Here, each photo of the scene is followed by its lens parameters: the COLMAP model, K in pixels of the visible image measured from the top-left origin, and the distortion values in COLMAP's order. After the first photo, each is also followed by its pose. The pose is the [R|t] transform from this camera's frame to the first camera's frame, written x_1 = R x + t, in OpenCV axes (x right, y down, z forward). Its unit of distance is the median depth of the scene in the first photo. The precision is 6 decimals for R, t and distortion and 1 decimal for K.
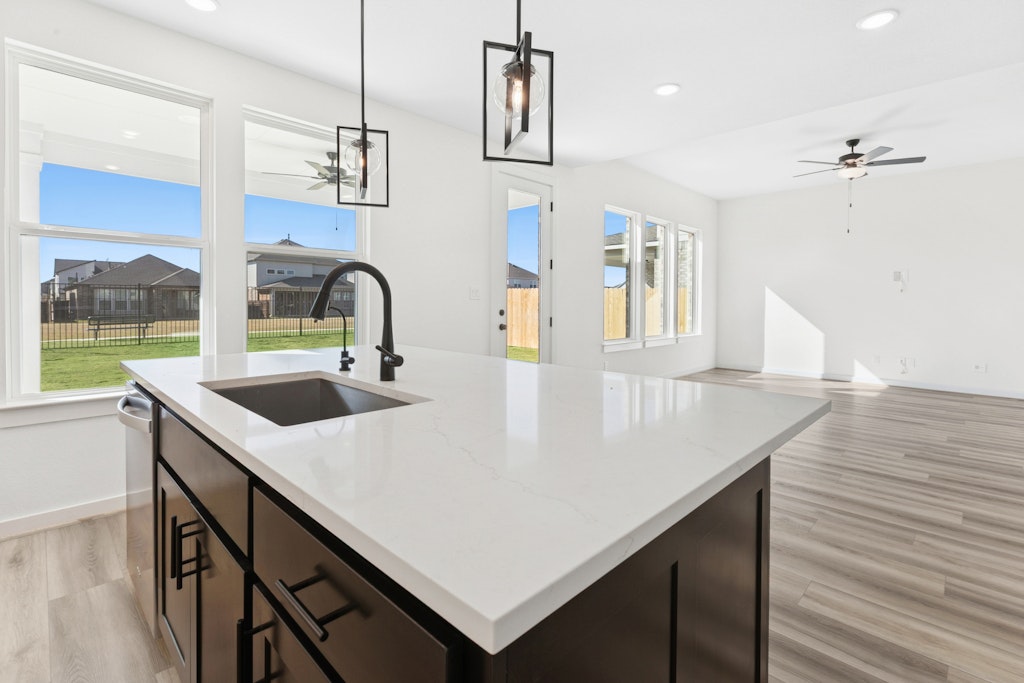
lens RADIAL K [[469.0, 0, 515.7], [0, 469.0, 324.3], [0, 0, 1]] dist [-0.002812, -0.000359]
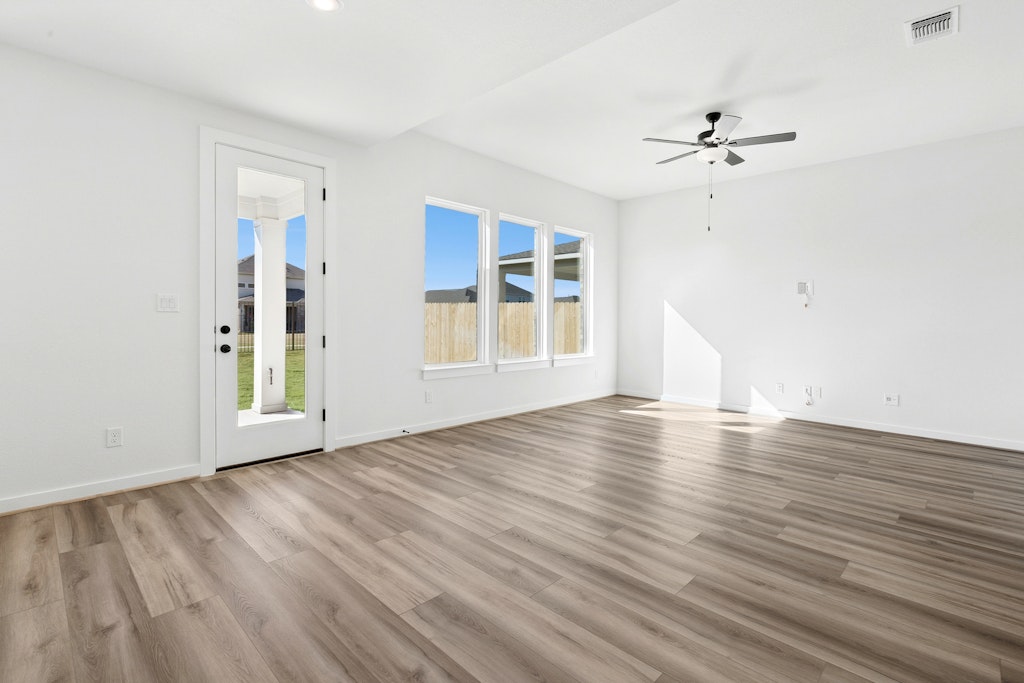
lens RADIAL K [[469.0, 0, 523.3], [0, 469.0, 339.1], [0, 0, 1]] dist [-0.002812, -0.000359]
pose [[0.999962, 0.004046, 0.007733, 0.143069], [-0.004025, 0.999988, -0.002742, -0.003196], [-0.007744, 0.002711, 0.999966, 0.076883]]
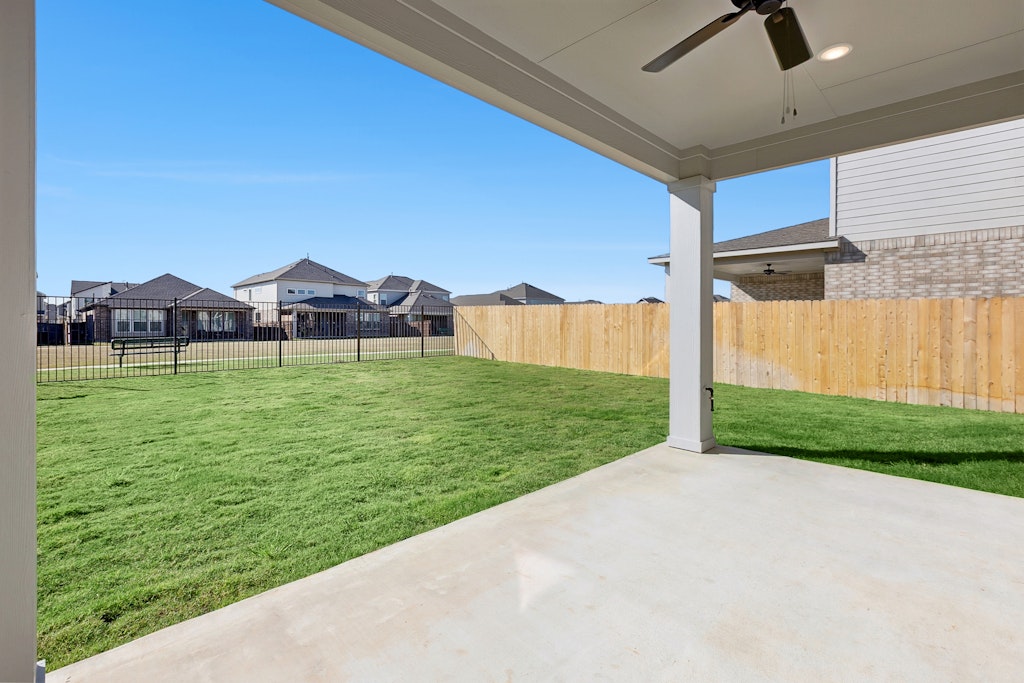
lens RADIAL K [[469.0, 0, 505.0], [0, 469.0, 338.4], [0, 0, 1]] dist [-0.002812, -0.000359]
pose [[0.999572, -0.001392, -0.029210, -0.190214], [0.000912, 0.999865, -0.016436, -0.002413], [0.029229, 0.016403, 0.999438, 0.189066]]
